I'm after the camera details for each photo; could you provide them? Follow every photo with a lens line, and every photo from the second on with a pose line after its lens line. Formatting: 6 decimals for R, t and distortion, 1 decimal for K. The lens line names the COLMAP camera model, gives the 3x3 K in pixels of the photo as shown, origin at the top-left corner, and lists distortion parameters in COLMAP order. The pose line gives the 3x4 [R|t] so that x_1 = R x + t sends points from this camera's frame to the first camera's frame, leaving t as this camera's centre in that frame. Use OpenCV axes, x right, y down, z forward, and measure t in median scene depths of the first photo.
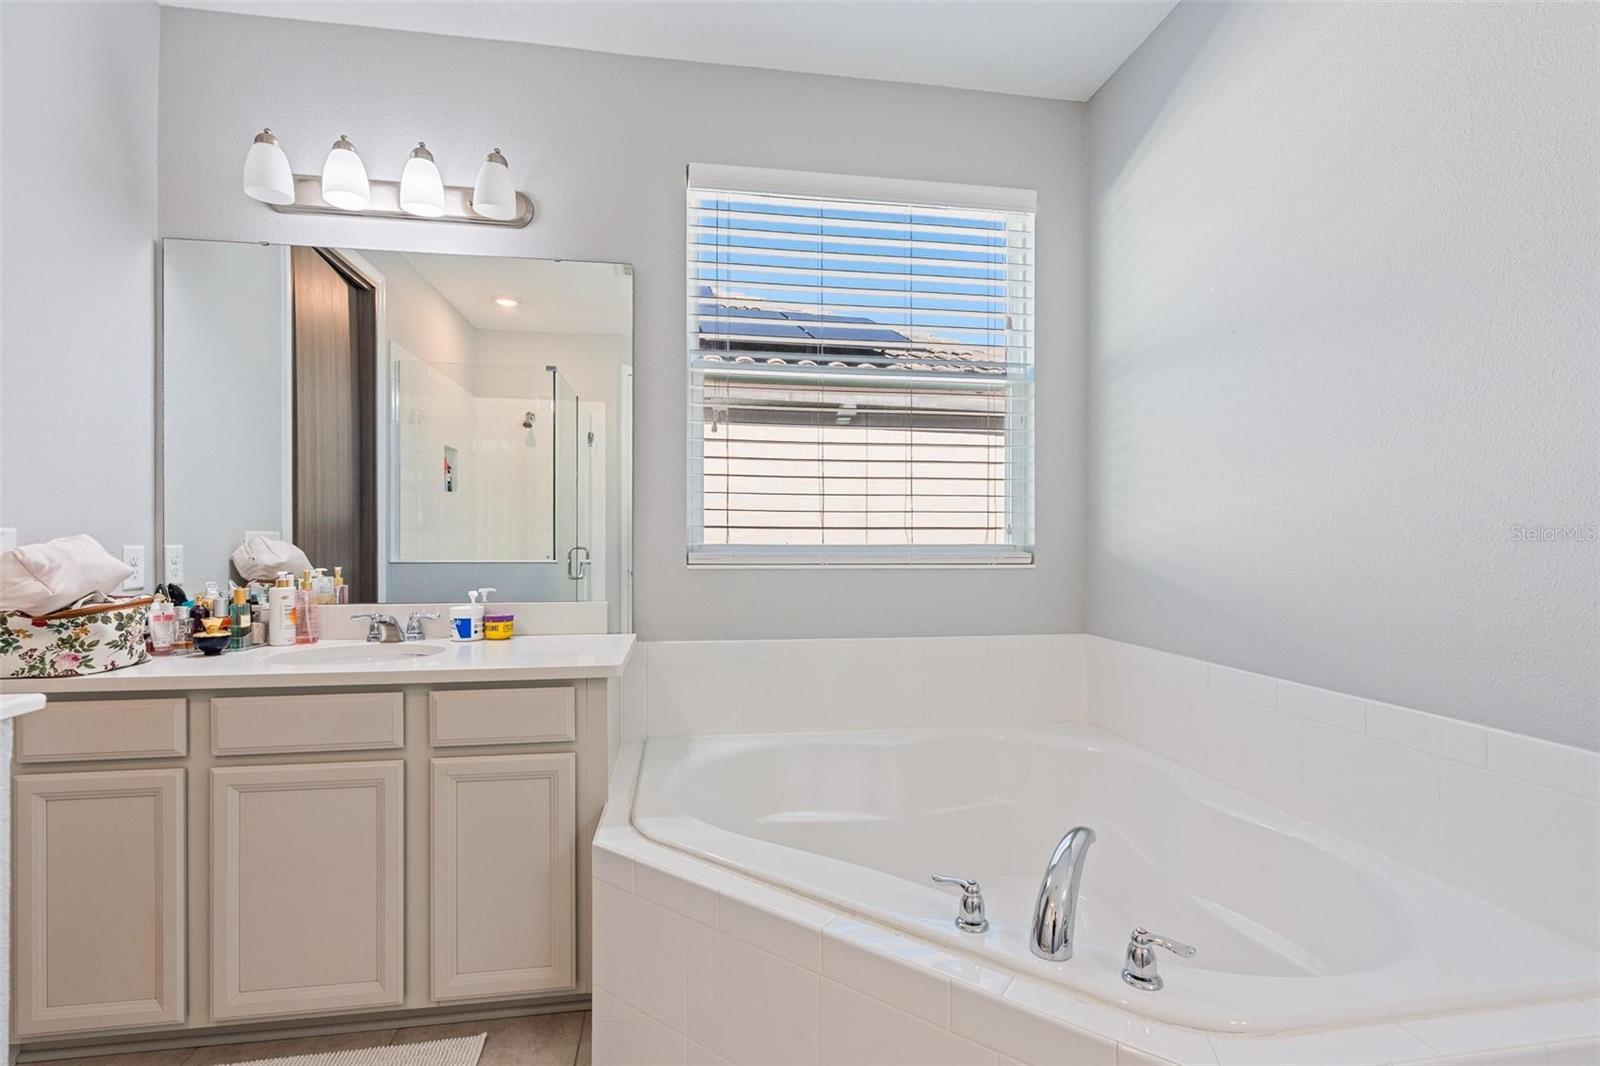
lens RADIAL K [[725.7, 0, 801.8], [0, 725.7, 542.4], [0, 0, 1]] dist [-0.008594, 0.000717]
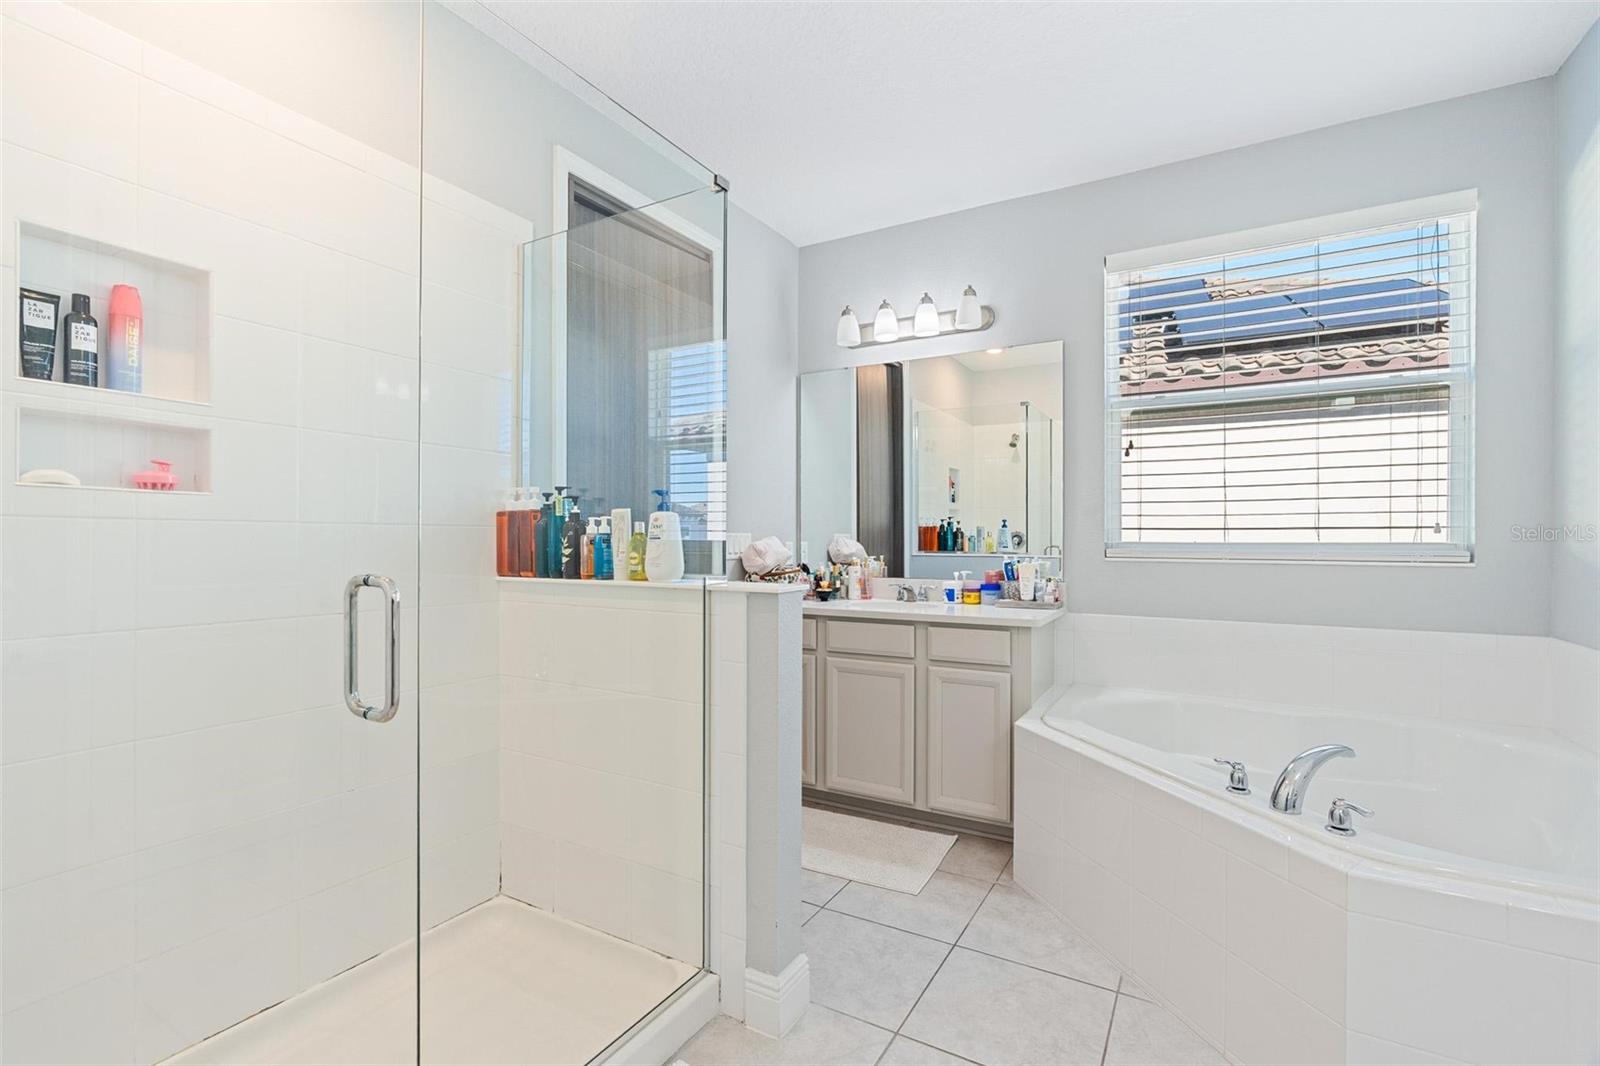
lens RADIAL K [[725.7, 0, 800.1], [0, 725.7, 538.3], [0, 0, 1]] dist [-0.008594, 0.000717]
pose [[0.779290, -0.001708, -0.626661, 0.264193], [-0.001979, 0.999985, -0.005186, 0.003933], [0.626661, 0.005281, 0.779274, -0.428837]]
